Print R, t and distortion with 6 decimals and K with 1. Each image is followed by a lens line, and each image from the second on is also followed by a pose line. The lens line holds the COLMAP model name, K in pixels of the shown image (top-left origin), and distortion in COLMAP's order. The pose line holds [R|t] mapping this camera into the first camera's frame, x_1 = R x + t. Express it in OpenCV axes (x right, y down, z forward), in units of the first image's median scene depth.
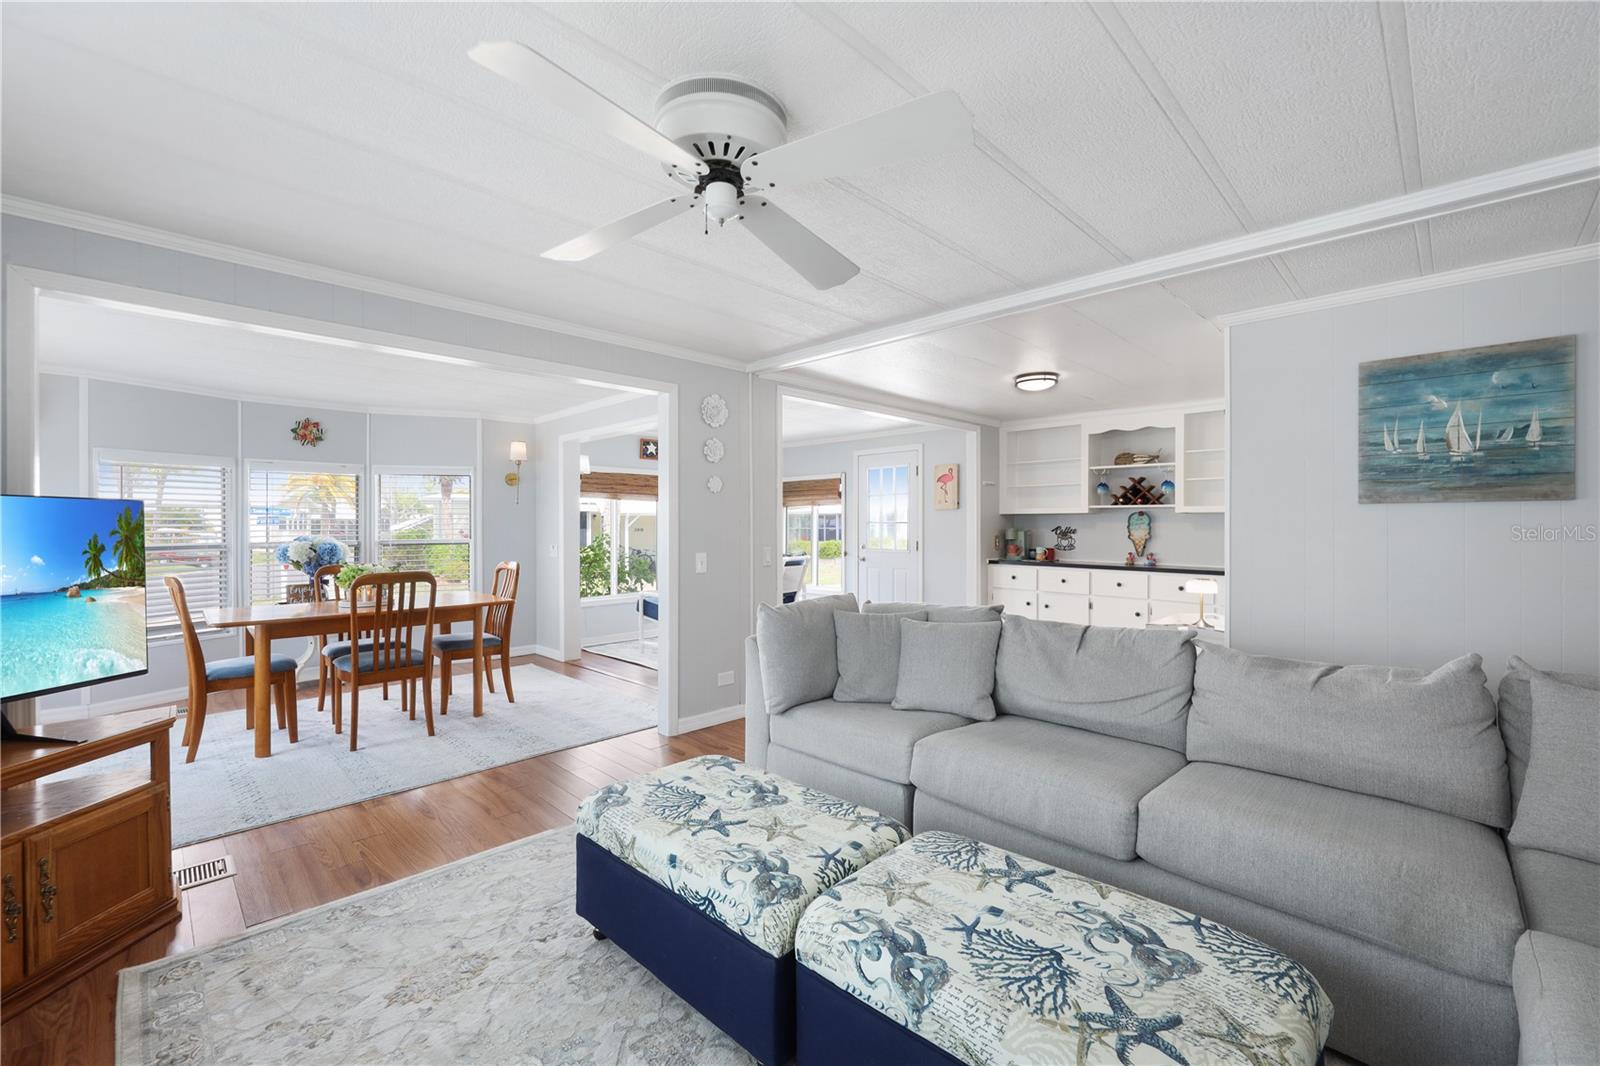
lens RADIAL K [[658.2, 0, 798.0], [0, 658.2, 527.1], [0, 0, 1]] dist [0.001500, -0.000267]
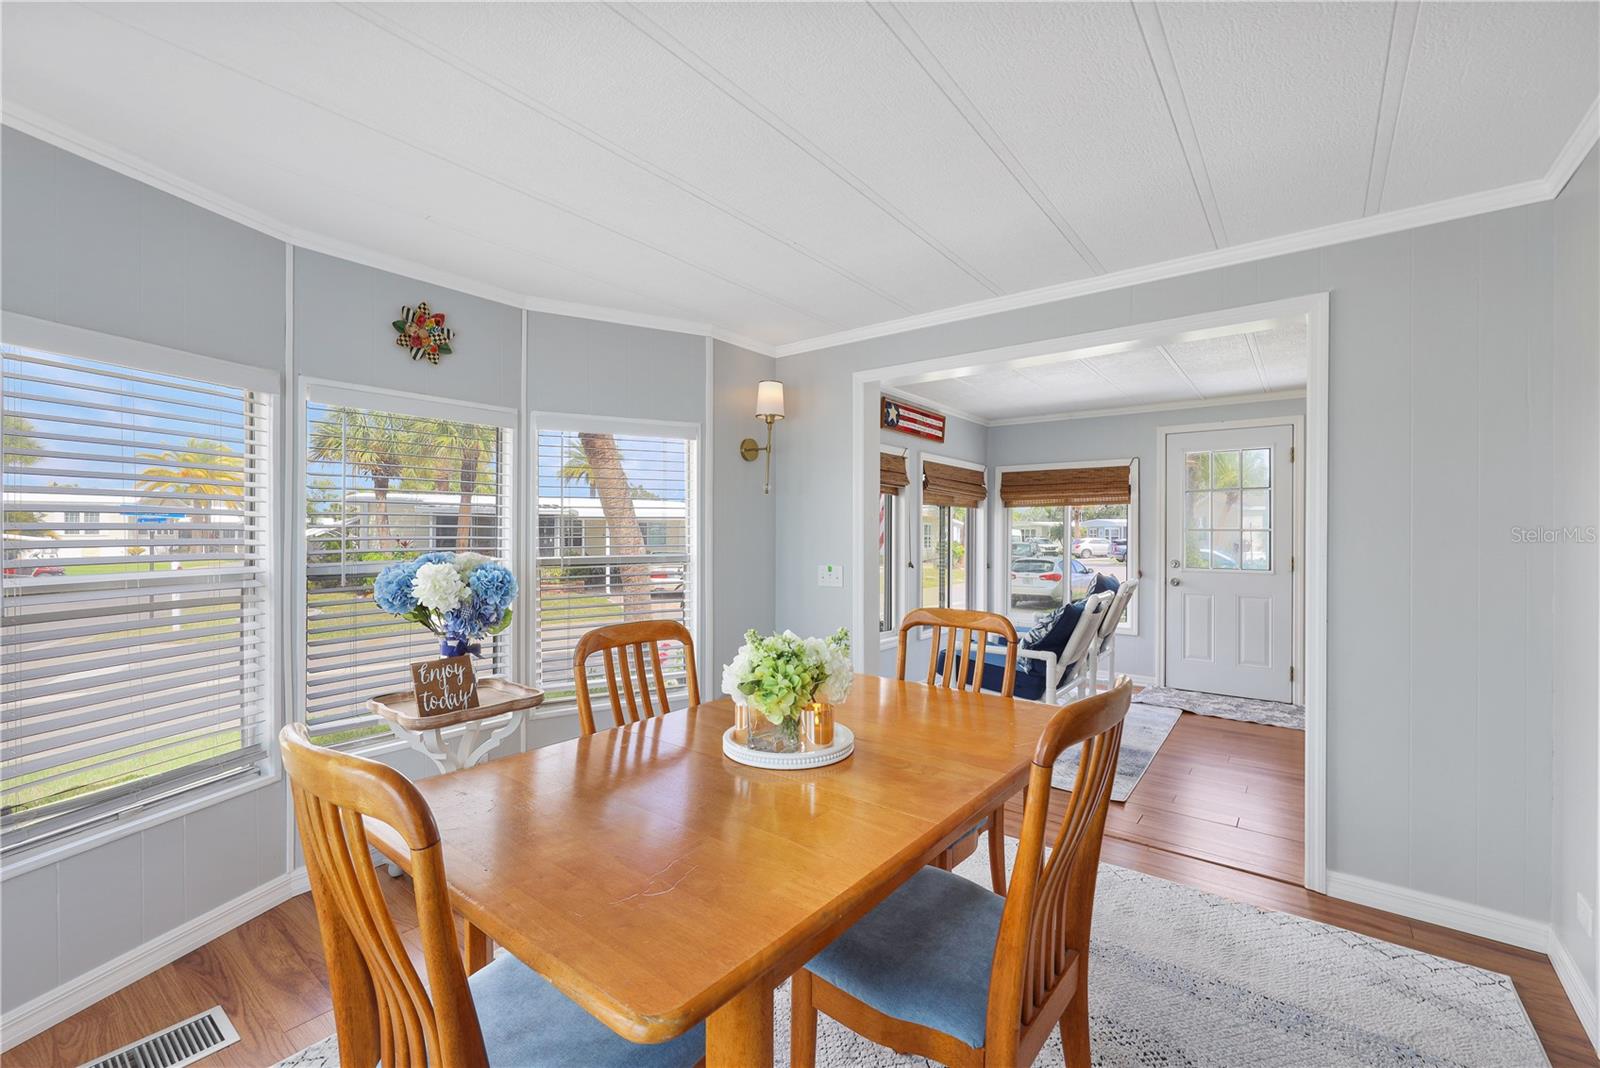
lens RADIAL K [[658.2, 0, 800.9], [0, 658.2, 534.3], [0, 0, 1]] dist [0.001500, -0.000267]
pose [[0.993445, 0.004307, 0.114229, -0.463124], [-0.004226, 0.999991, -0.000948, 0.000881], [-0.114232, 0.000459, 0.993454, 0.435614]]
